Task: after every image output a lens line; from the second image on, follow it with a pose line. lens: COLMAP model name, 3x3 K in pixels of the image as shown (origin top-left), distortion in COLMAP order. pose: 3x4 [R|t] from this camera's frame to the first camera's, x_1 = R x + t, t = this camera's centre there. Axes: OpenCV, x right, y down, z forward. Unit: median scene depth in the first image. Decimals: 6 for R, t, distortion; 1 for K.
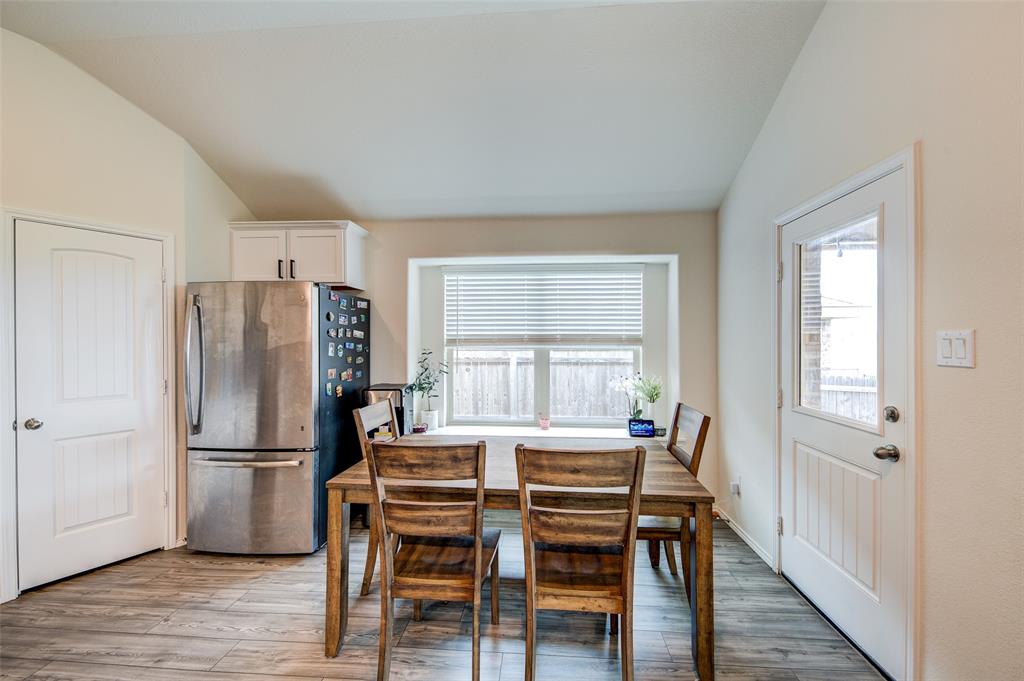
lens RADIAL K [[397.1, 0, 515.4], [0, 397.1, 342.3], [0, 0, 1]] dist [0.006280, -0.000967]
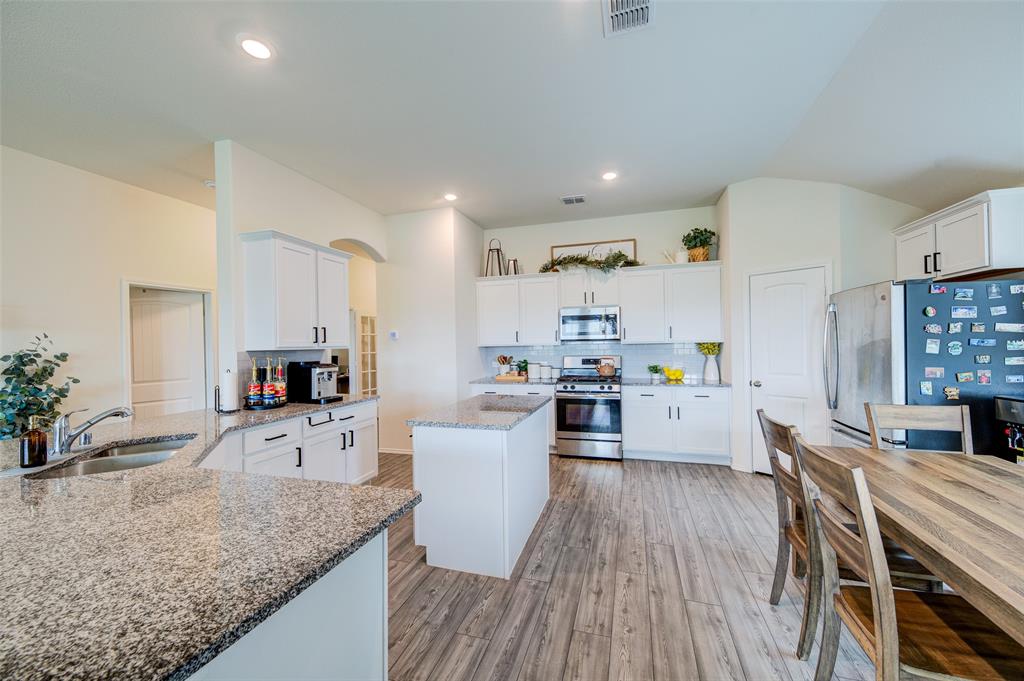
lens RADIAL K [[397.1, 0, 521.2], [0, 397.1, 334.1], [0, 0, 1]] dist [0.006280, -0.000967]
pose [[-0.216418, -0.017704, -0.976140, 0.596859], [0.009079, 0.999756, -0.020146, -0.000708], [0.976259, -0.013222, -0.216204, 0.231561]]
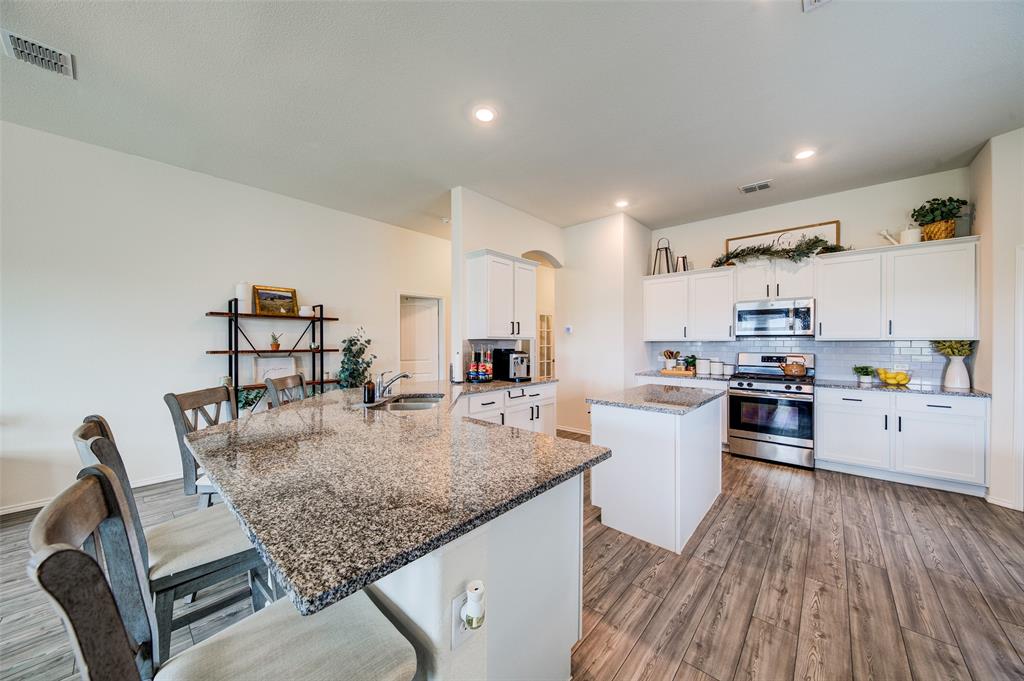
lens RADIAL K [[360.8, 0, 508.6], [0, 360.8, 338.3], [0, 0, 1]] dist [0.000161, -0.003585]
pose [[-0.622124, -0.008272, -0.782875, 0.653650], [-0.007988, 0.999959, -0.004218, 0.016355], [0.782878, 0.003629, -0.622165, 0.220360]]
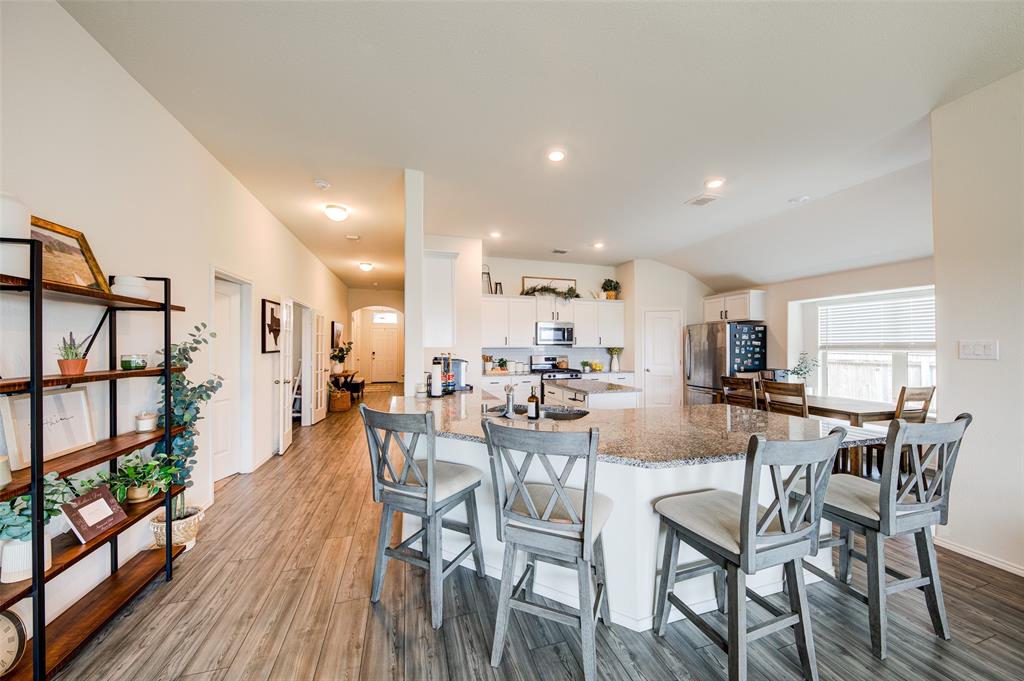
lens RADIAL K [[360.8, 0, 517.4], [0, 360.8, 344.6], [0, 0, 1]] dist [0.000161, -0.003585]
pose [[0.366097, -0.003896, -0.930568, 0.915340], [-0.009167, 0.999928, -0.007793, 0.012733], [0.930531, 0.011384, 0.366035, -0.858633]]
